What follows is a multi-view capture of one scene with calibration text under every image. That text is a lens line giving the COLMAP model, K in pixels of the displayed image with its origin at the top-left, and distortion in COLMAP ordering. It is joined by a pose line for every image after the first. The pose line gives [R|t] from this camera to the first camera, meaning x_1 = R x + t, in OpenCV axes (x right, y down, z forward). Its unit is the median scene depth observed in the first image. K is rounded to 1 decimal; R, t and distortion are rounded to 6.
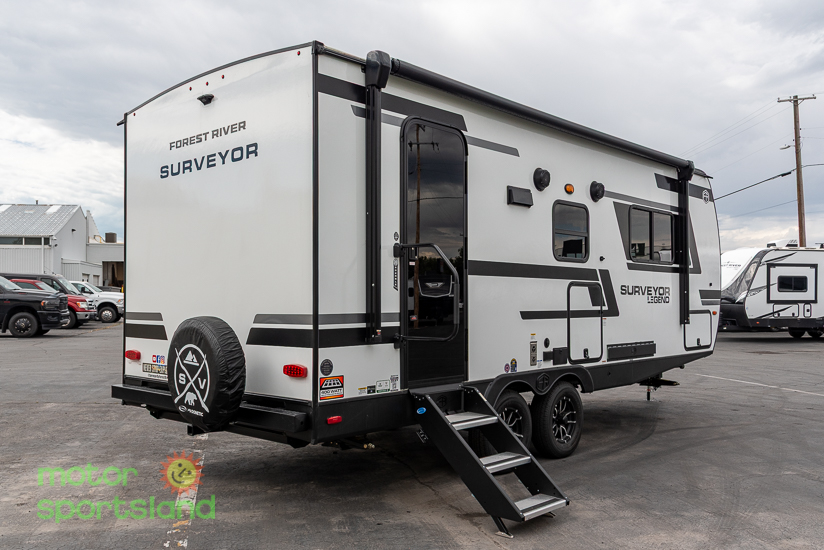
lens RADIAL K [[723.7, 0, 401.9], [0, 723.7, 264.3], [0, 0, 1]] dist [-0.001121, -0.000268]
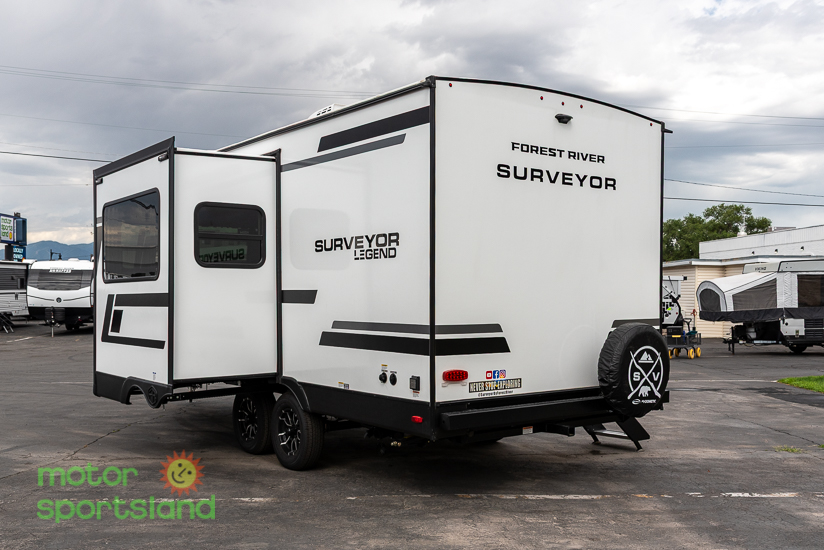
lens RADIAL K [[845.5, 0, 412.0], [0, 845.5, 275.0], [0, 0, 1]] dist [0.007606, -0.003880]
pose [[0.171436, 0.025595, 0.984863, -1.628997], [-0.050137, 0.998594, -0.017224, 0.033760], [-0.983919, -0.046425, 0.172479, 1.068582]]
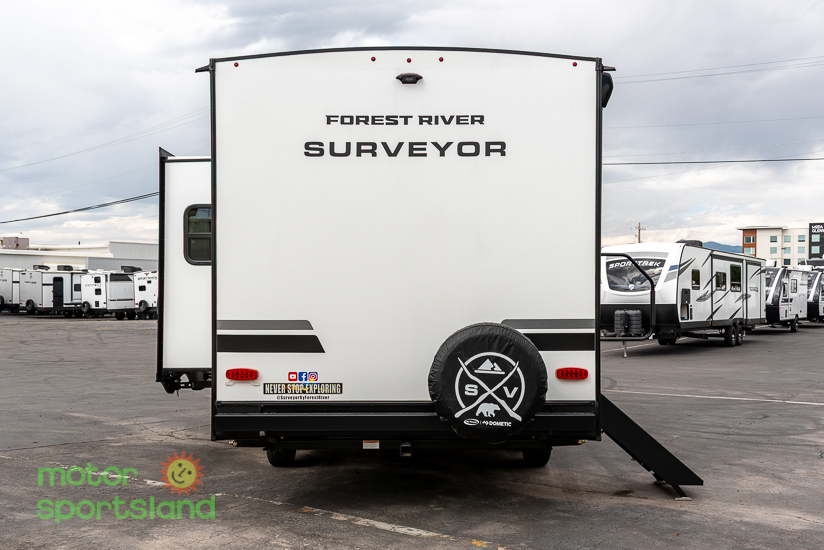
lens RADIAL K [[869.4, 0, 412.0], [0, 869.4, 275.0], [0, 0, 1]] dist [0.021253, -0.024487]
pose [[0.736458, 0.019456, 0.676203, -1.057199], [-0.034847, 0.999350, 0.009198, 0.002773], [-0.675585, -0.030337, 0.736658, 0.220881]]
